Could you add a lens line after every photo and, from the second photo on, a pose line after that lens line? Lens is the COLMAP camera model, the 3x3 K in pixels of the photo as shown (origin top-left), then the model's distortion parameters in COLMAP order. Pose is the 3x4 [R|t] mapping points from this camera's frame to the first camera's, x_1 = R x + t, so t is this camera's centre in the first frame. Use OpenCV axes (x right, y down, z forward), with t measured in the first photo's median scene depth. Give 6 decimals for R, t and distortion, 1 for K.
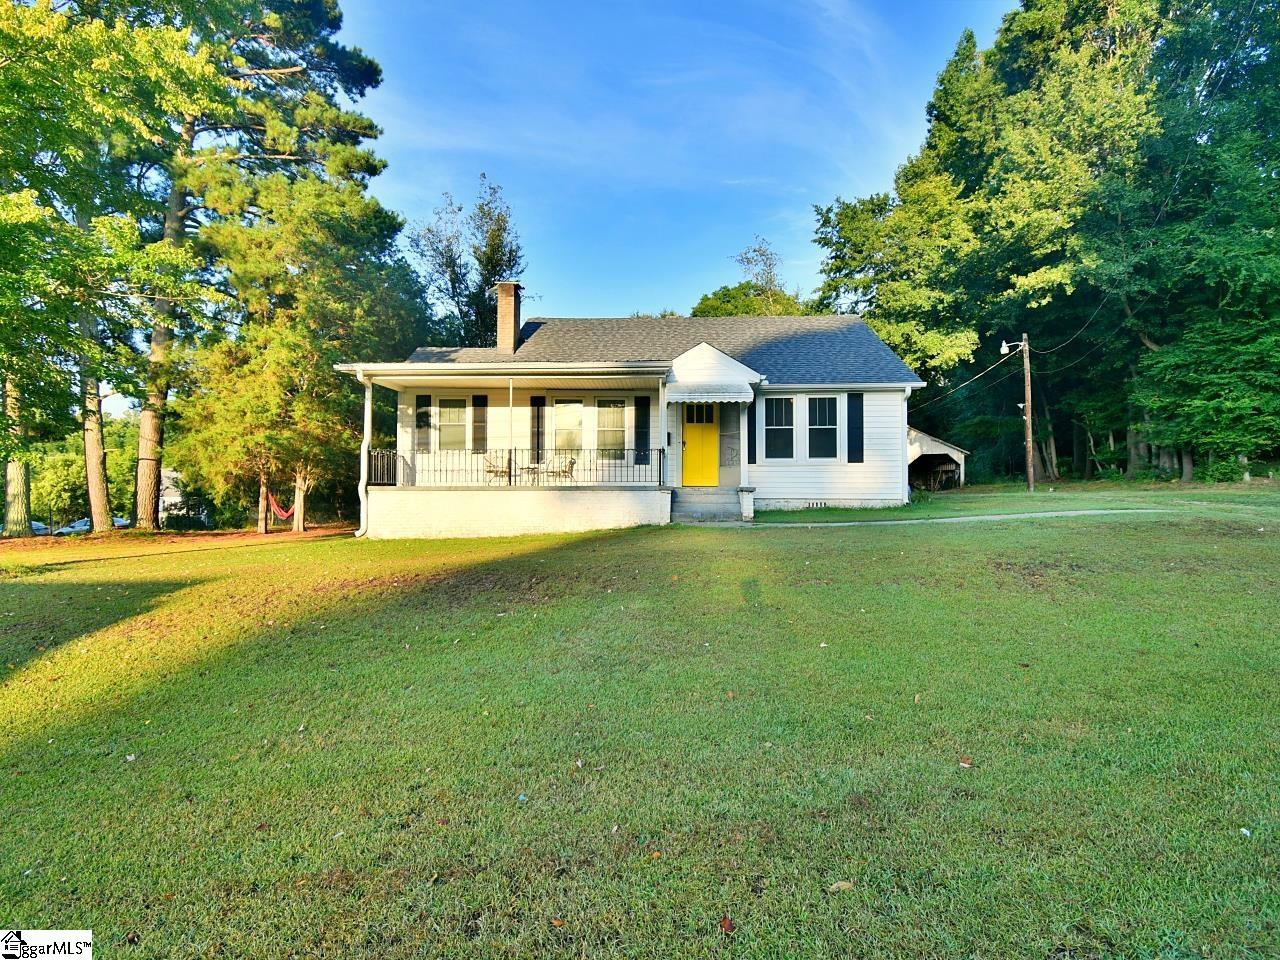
lens RADIAL K [[635.3, 0, 642.1], [0, 635.3, 482.1], [0, 0, 1]] dist [0.026889, -0.031080]
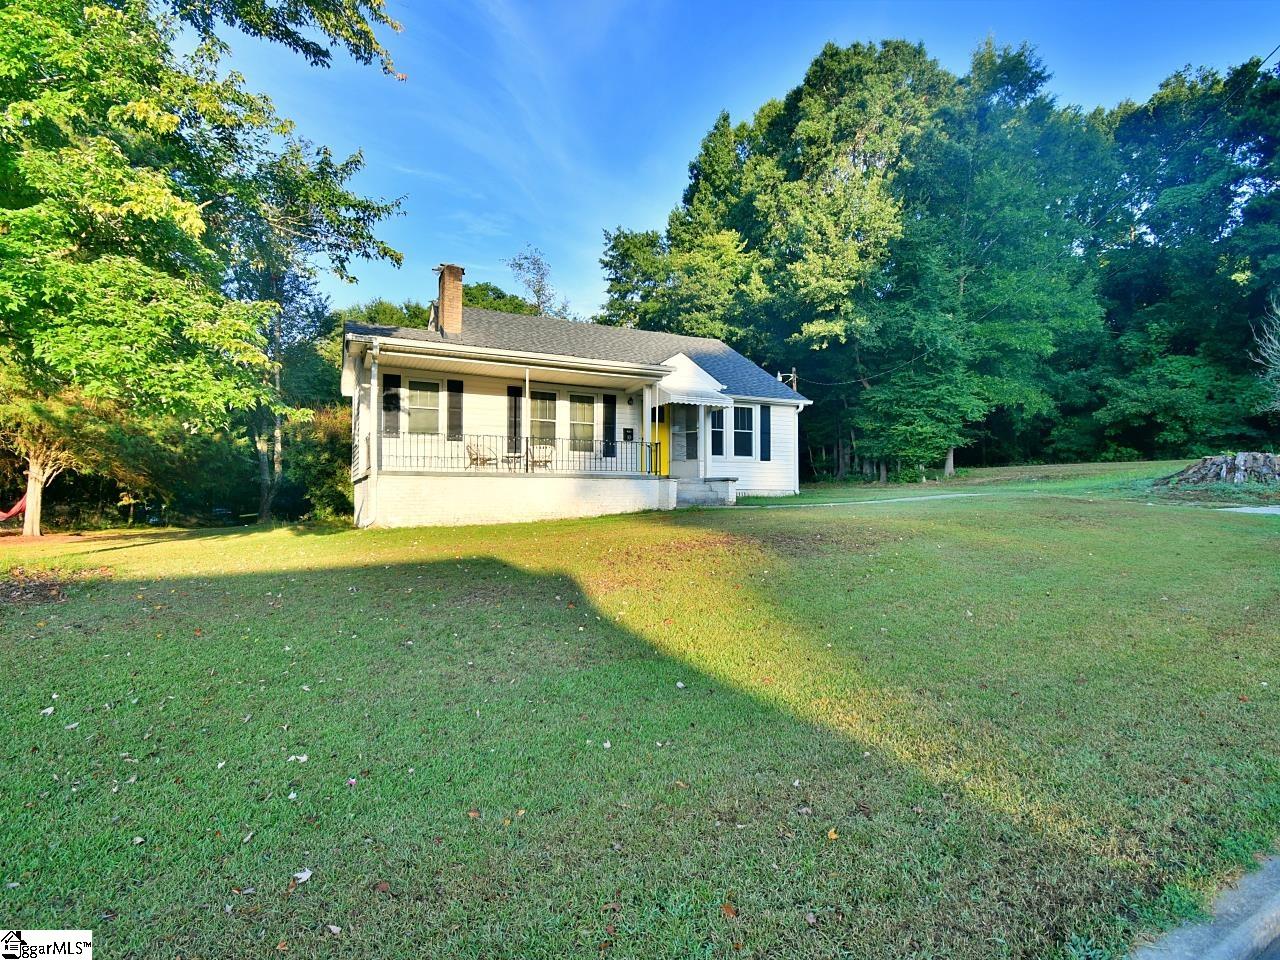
lens RADIAL K [[635.3, 0, 642.1], [0, 635.3, 482.1], [0, 0, 1]] dist [0.026889, -0.031080]
pose [[0.880084, 0.012403, 0.474655, -0.347893], [-0.009307, 0.999917, -0.008871, 0.018195], [-0.474726, 0.003390, 0.880127, 0.008445]]
